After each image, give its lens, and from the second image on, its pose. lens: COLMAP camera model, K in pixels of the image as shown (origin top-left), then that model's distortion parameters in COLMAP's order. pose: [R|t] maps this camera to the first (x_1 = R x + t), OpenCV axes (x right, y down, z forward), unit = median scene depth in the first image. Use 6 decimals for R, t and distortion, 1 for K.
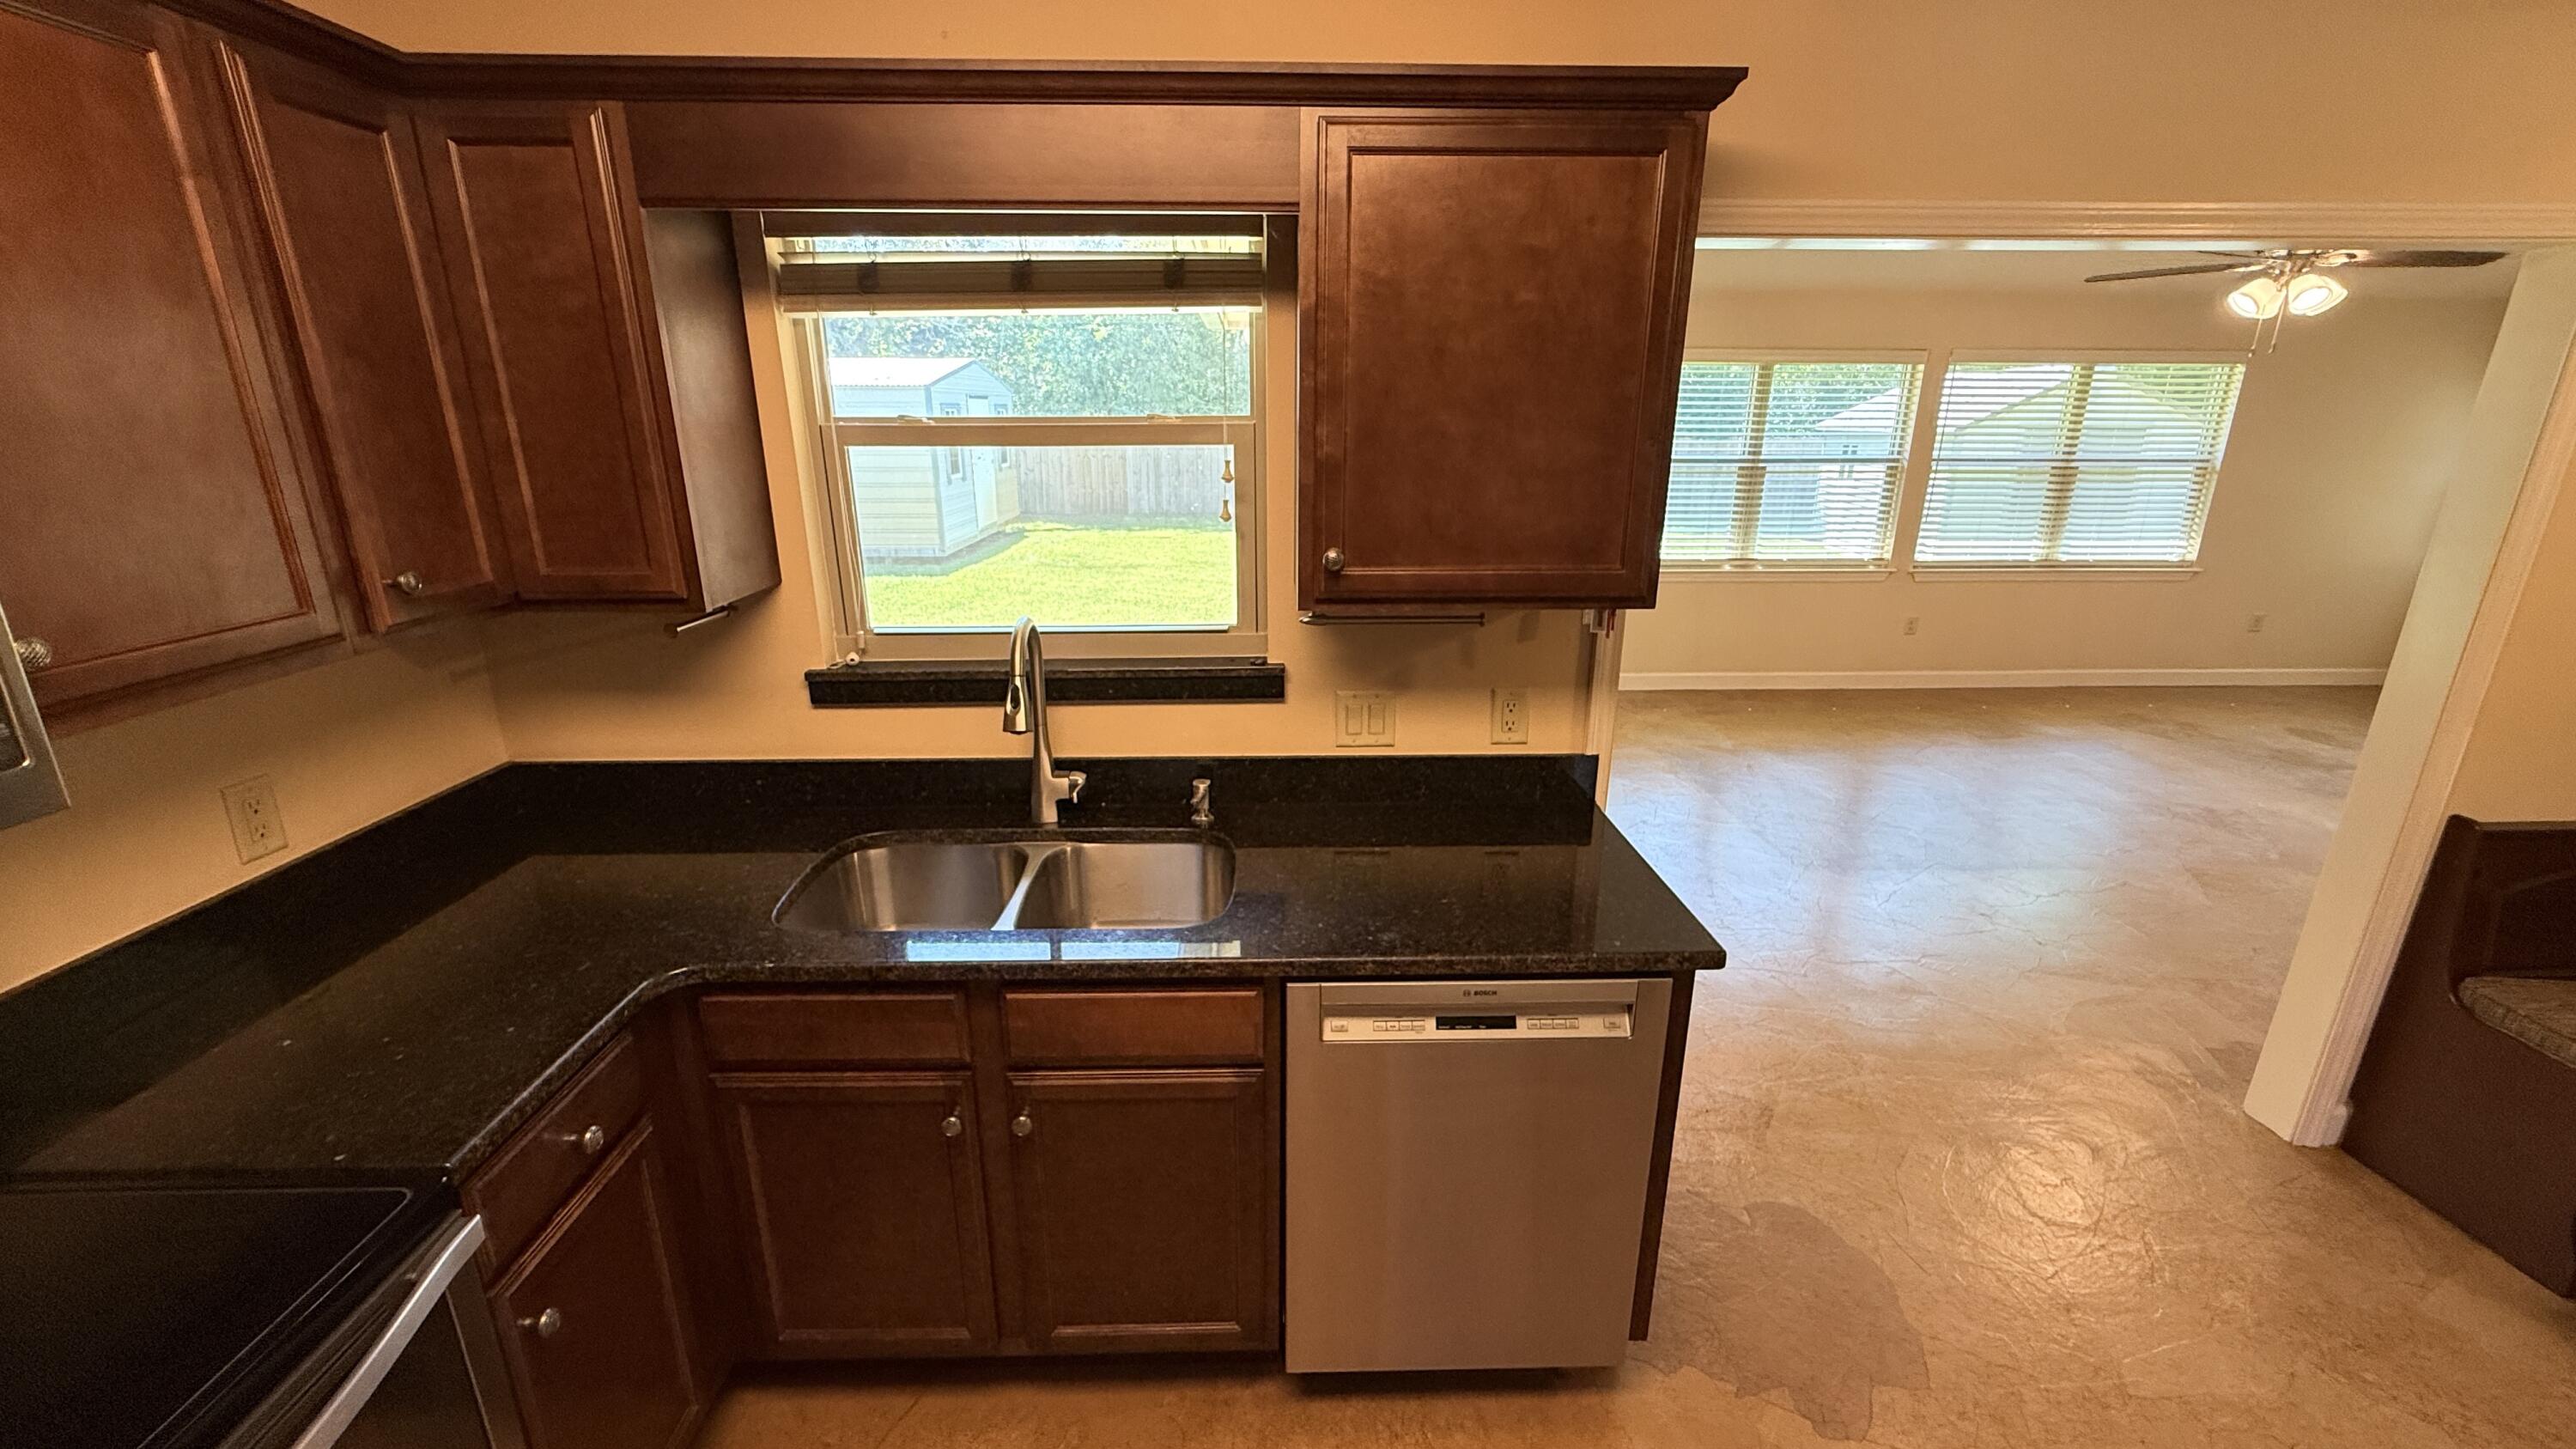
lens RADIAL K [[1025.7, 0, 1282.2], [0, 1025.7, 723.6], [0, 0, 1]] dist [0.001062, 0.000170]
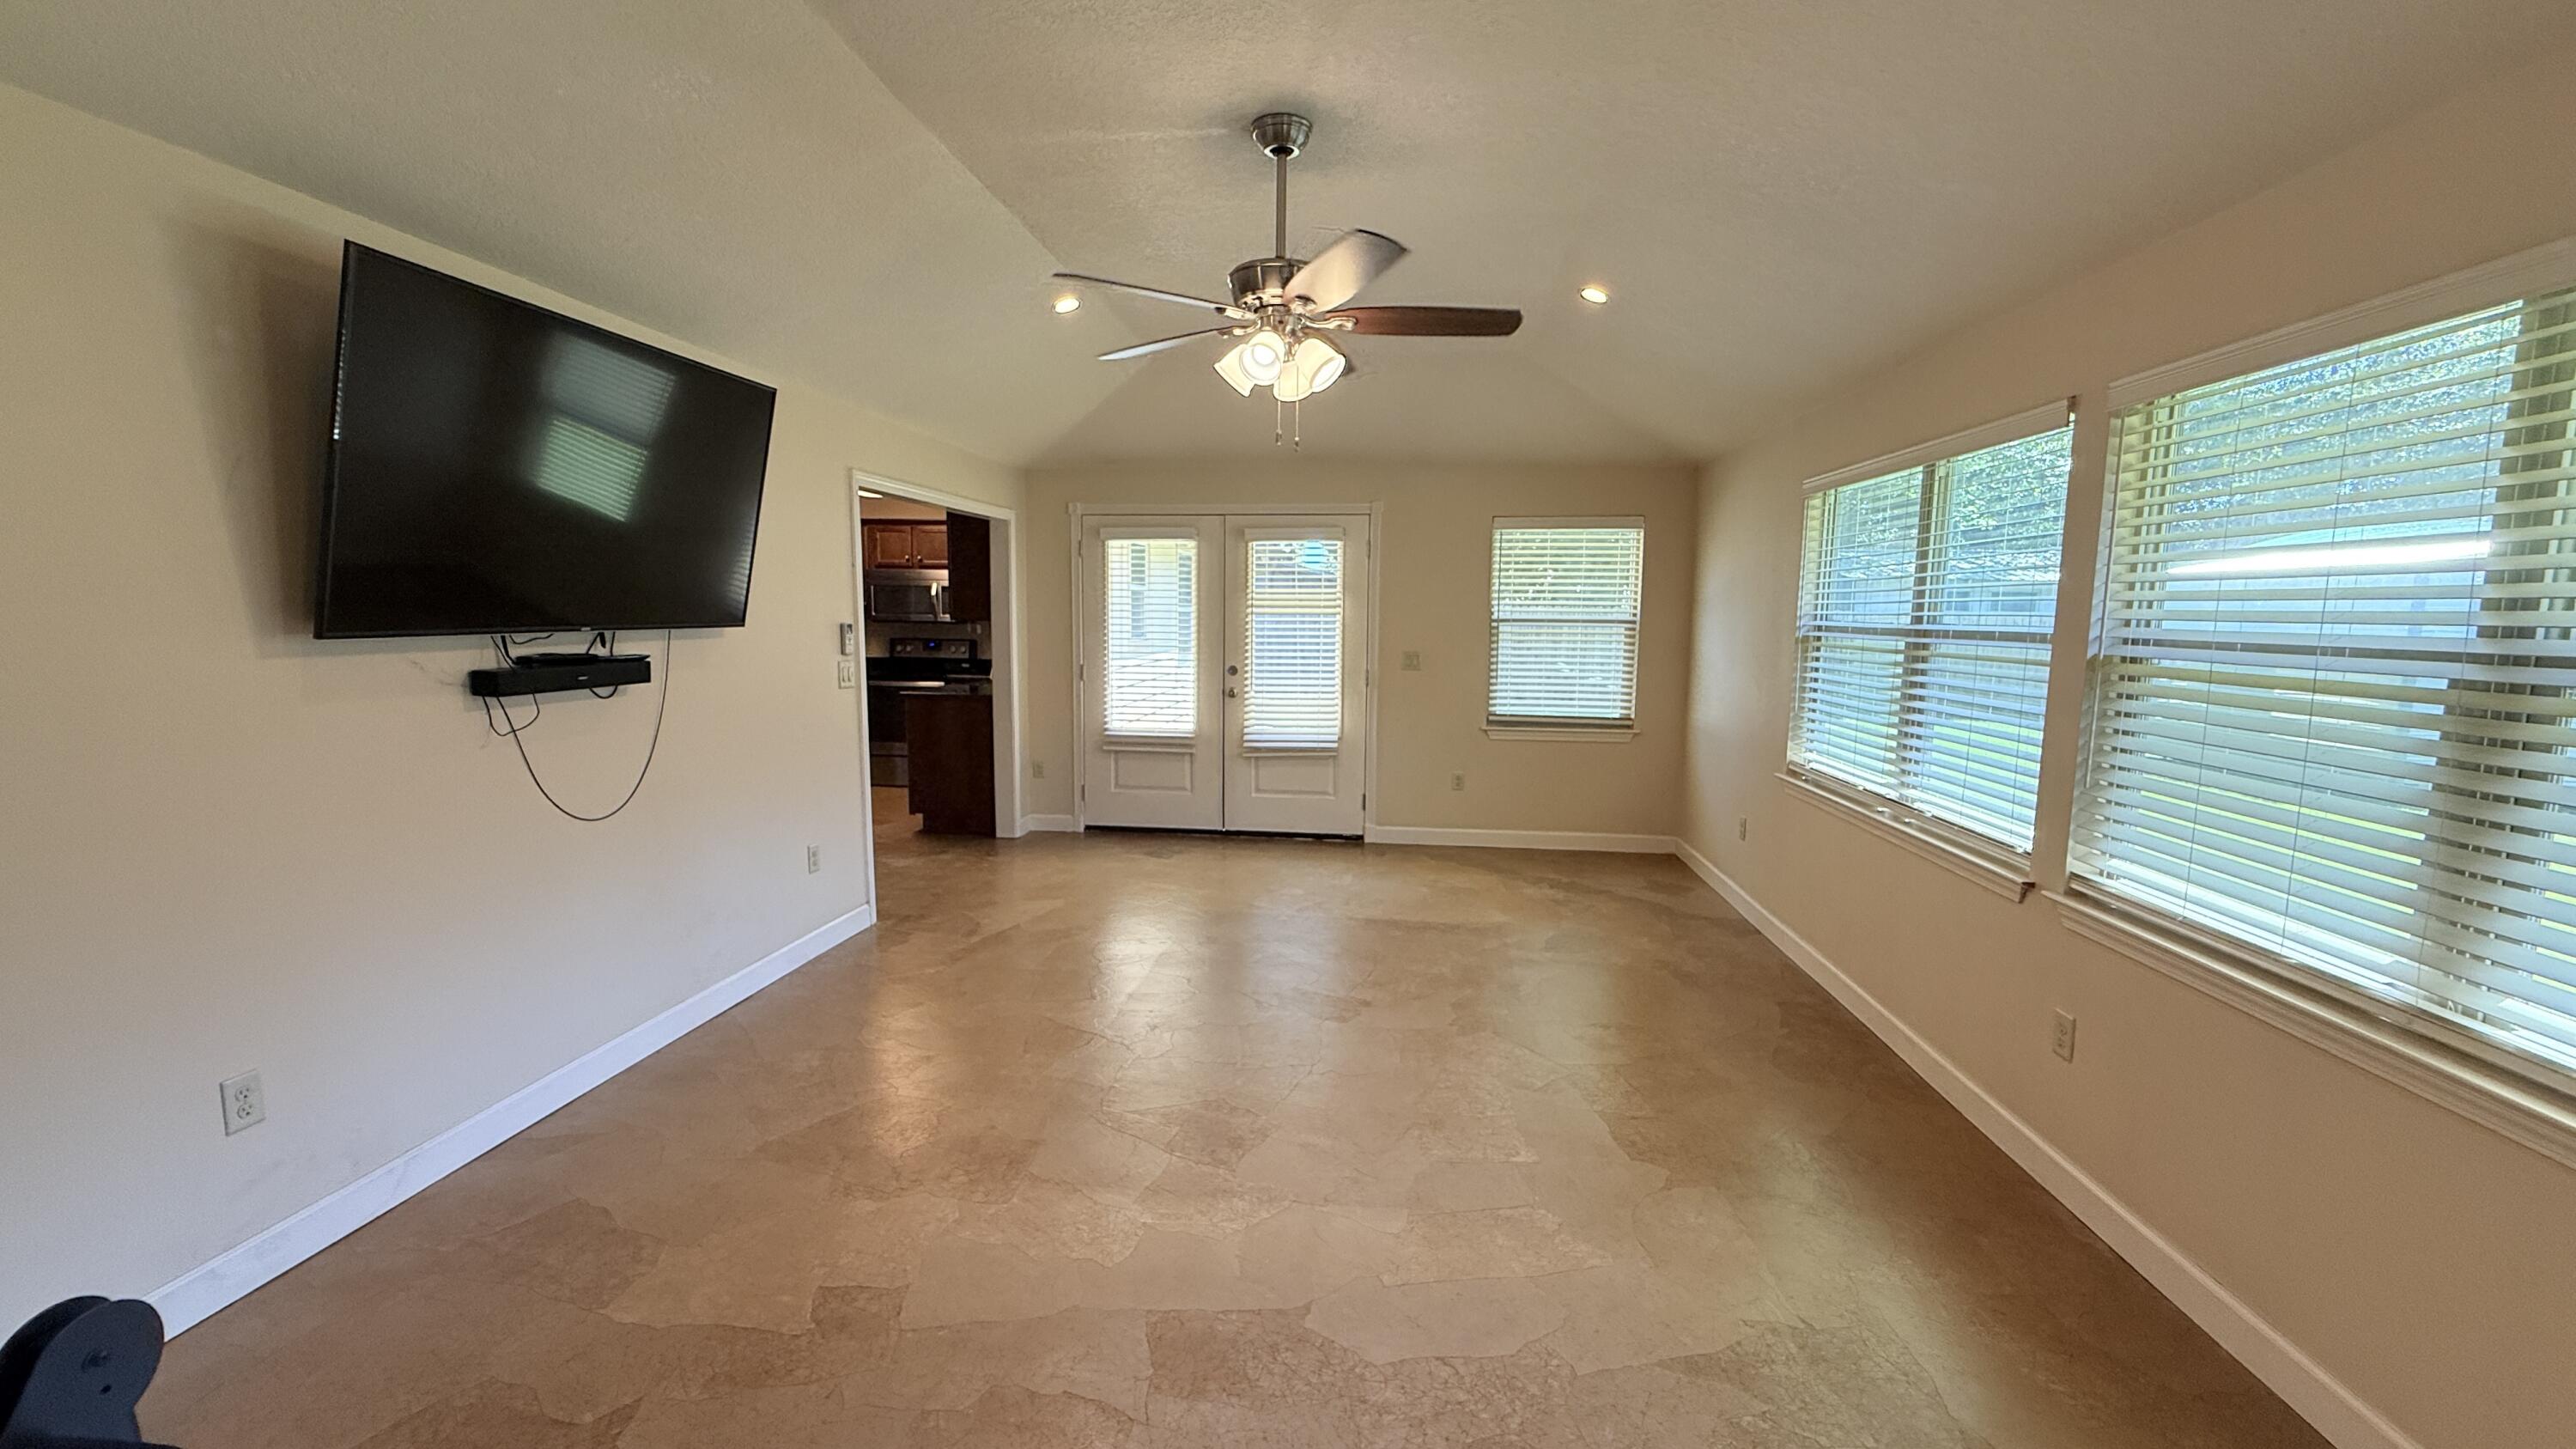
lens RADIAL K [[1025.7, 0, 1282.2], [0, 1025.7, 723.6], [0, 0, 1]] dist [0.001062, 0.000170]
pose [[-0.145206, 0.107575, -0.983536, 1.079403], [-0.298278, 0.943063, 0.147185, -0.185640], [0.943369, 0.314739, -0.104851, 0.735703]]
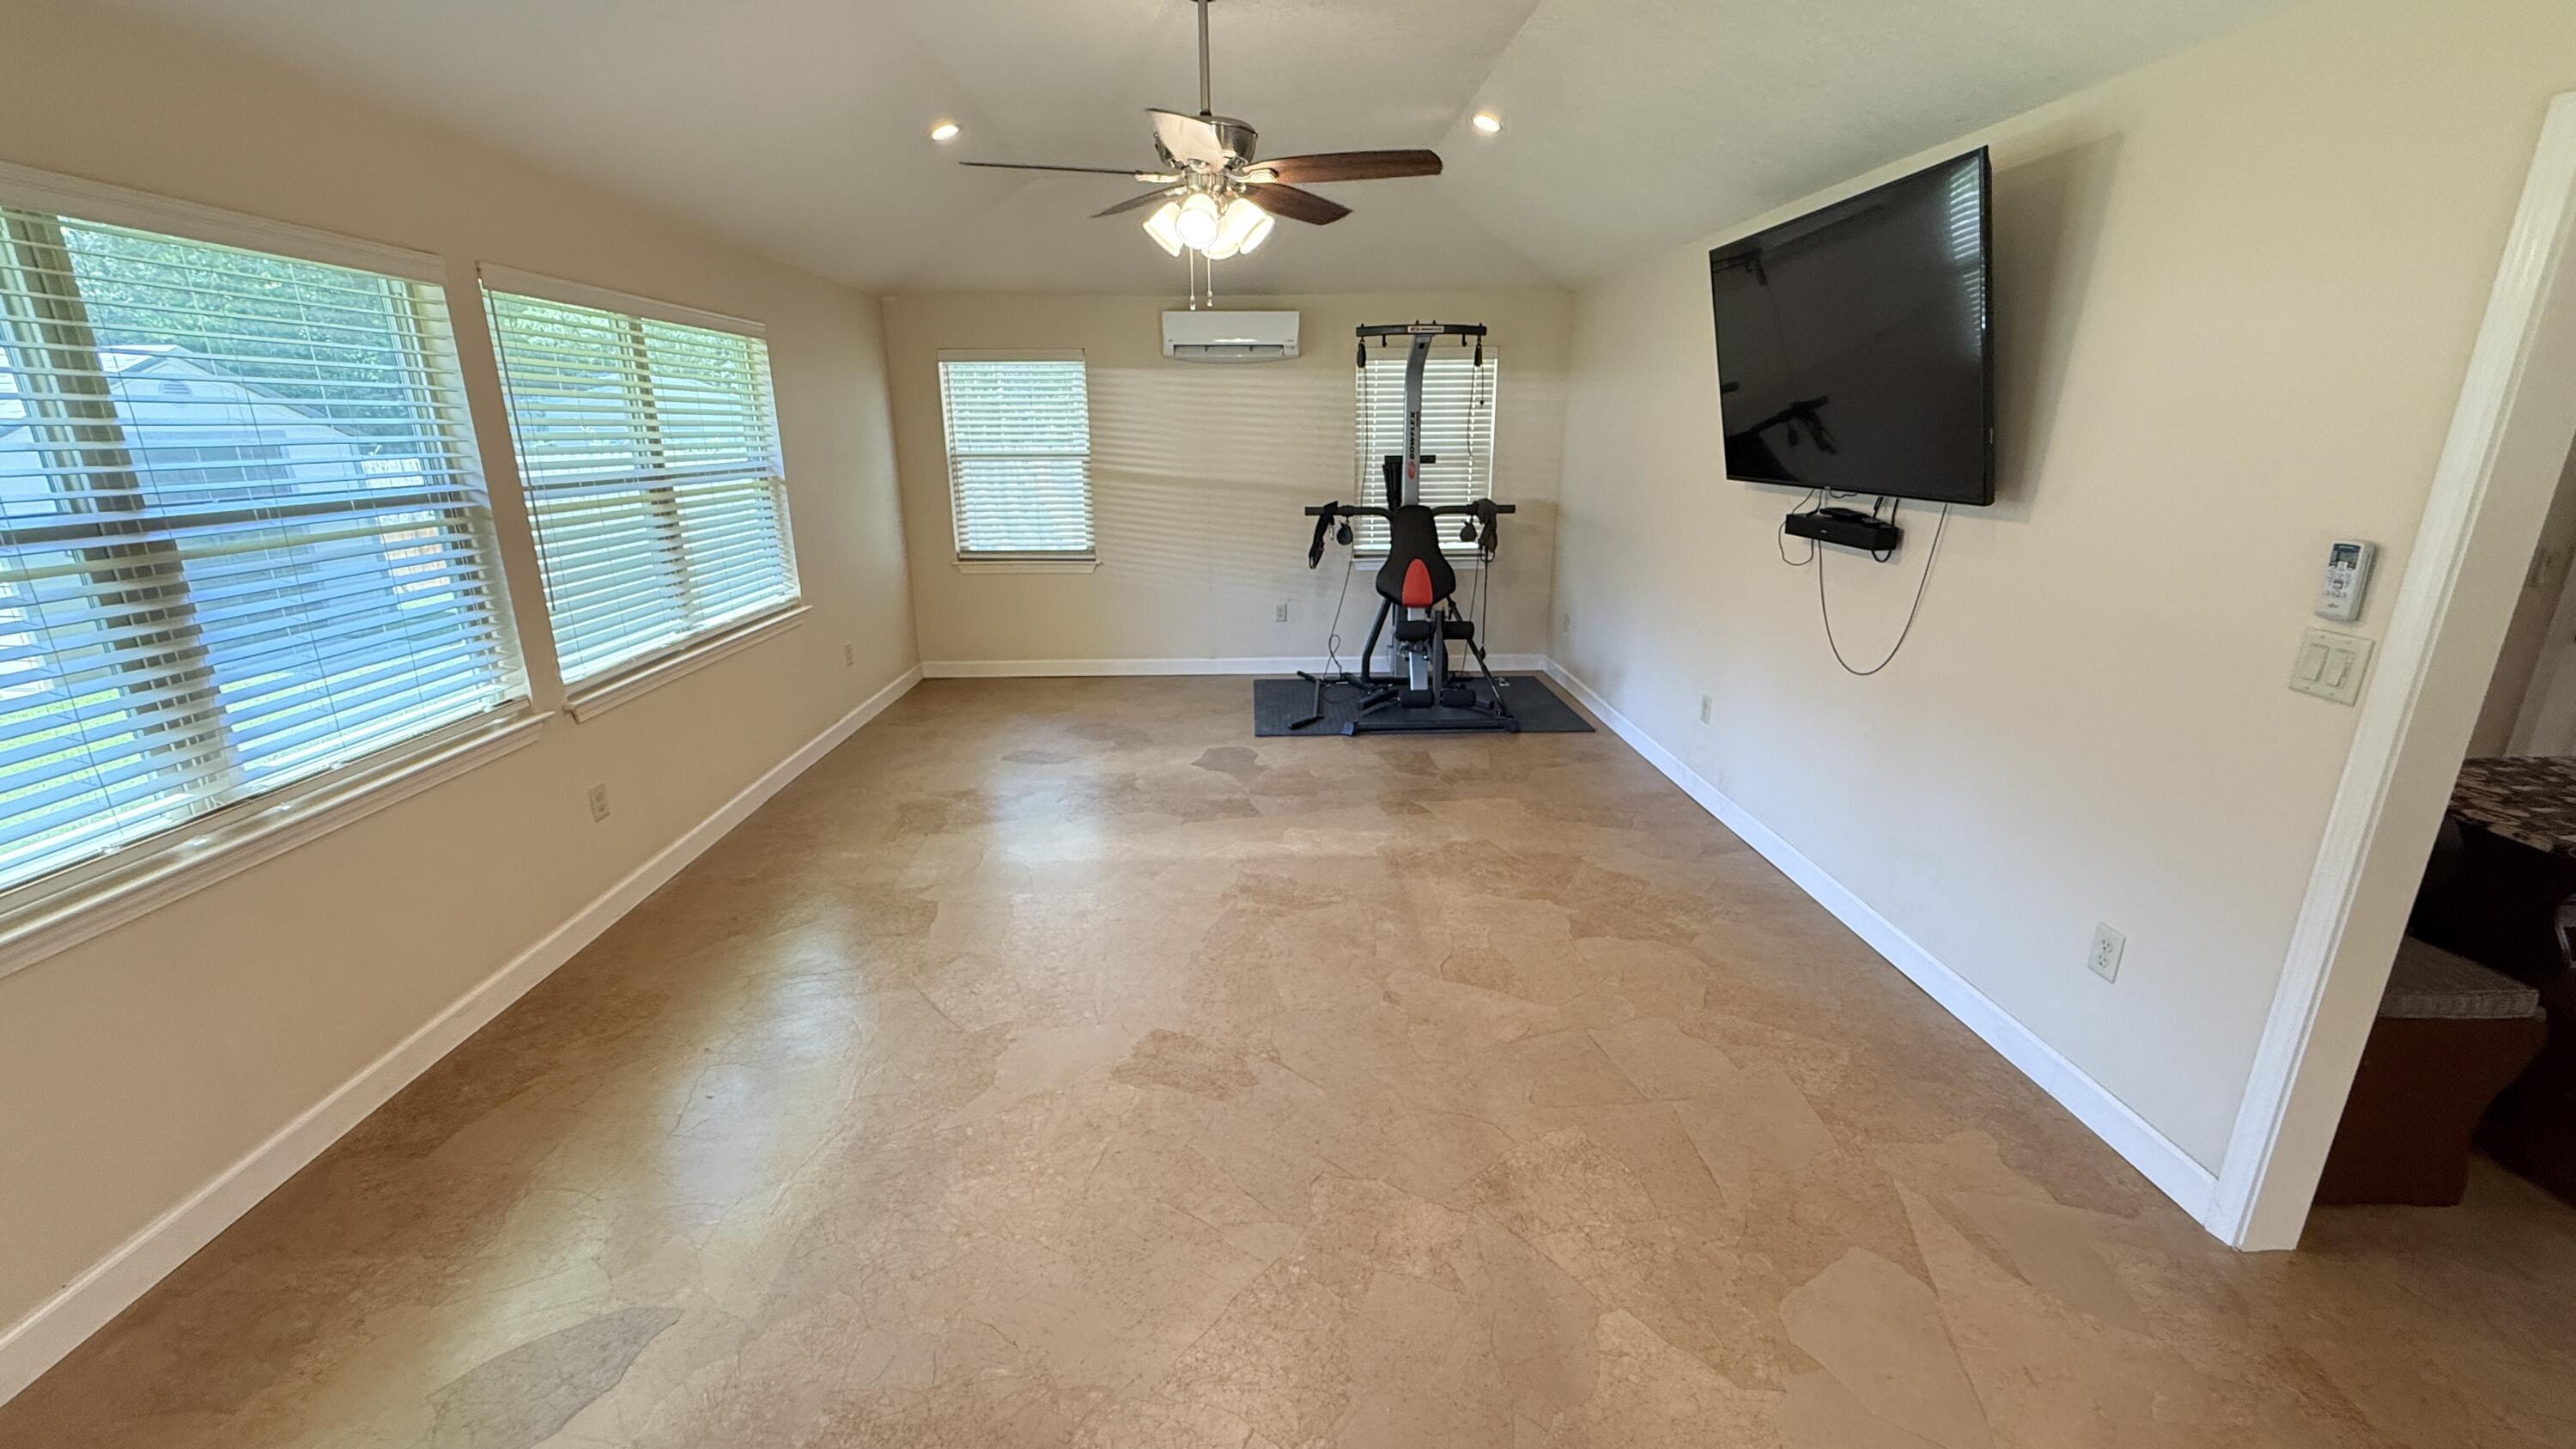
lens RADIAL K [[1025.7, 0, 1282.2], [0, 1025.7, 723.6], [0, 0, 1]] dist [0.001062, 0.000170]
pose [[-0.005526, -0.281816, 0.959453, 0.123785], [0.294389, 0.916489, 0.270892, -0.177264], [-0.955670, 0.283949, 0.077899, 0.634836]]
